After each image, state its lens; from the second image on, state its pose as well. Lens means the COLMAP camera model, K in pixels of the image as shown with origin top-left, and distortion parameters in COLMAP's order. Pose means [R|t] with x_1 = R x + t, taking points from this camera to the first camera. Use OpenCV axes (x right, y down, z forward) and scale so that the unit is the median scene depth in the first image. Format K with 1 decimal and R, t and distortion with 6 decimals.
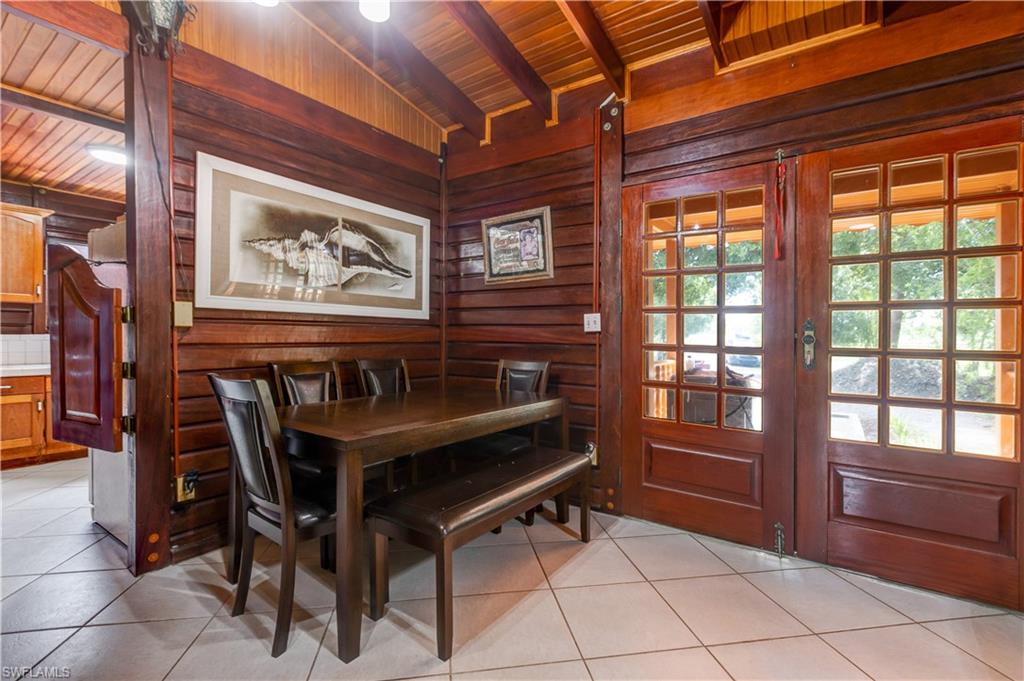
lens RADIAL K [[482.6, 0, 510.3], [0, 482.6, 331.0], [0, 0, 1]] dist [0.000144, -0.000147]
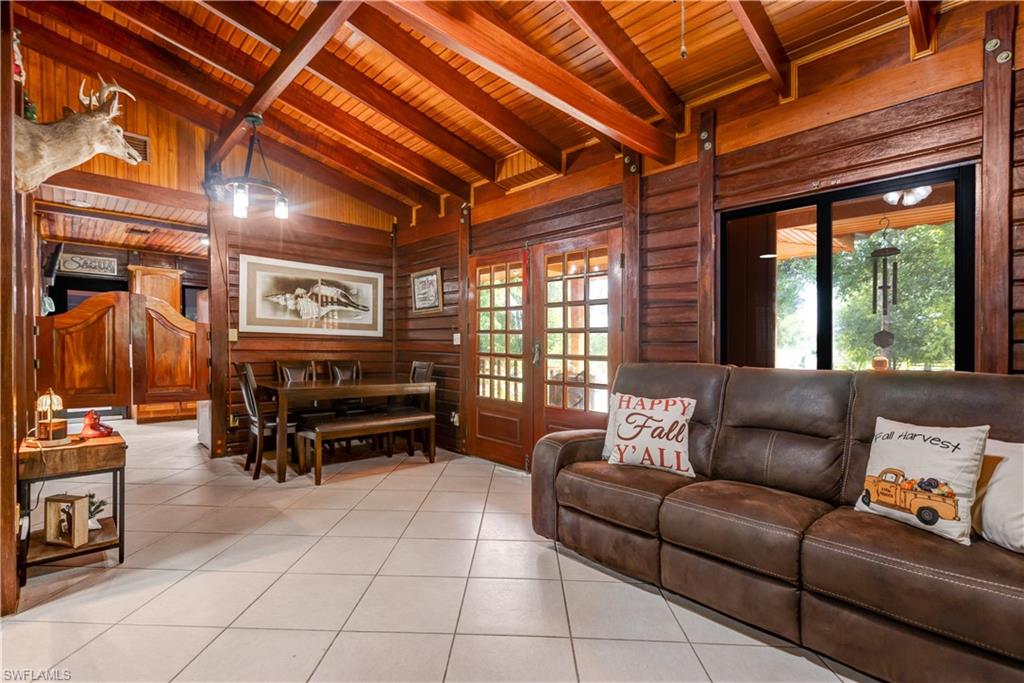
lens RADIAL K [[467.6, 0, 474.7], [0, 467.6, 347.8], [0, 0, 1]] dist [0.000472, -0.000046]
pose [[0.975784, 0.006145, -0.218652, 0.576705], [-0.004524, 0.999958, 0.007916, -0.001038], [0.218692, -0.006736, 0.975771, -0.540330]]
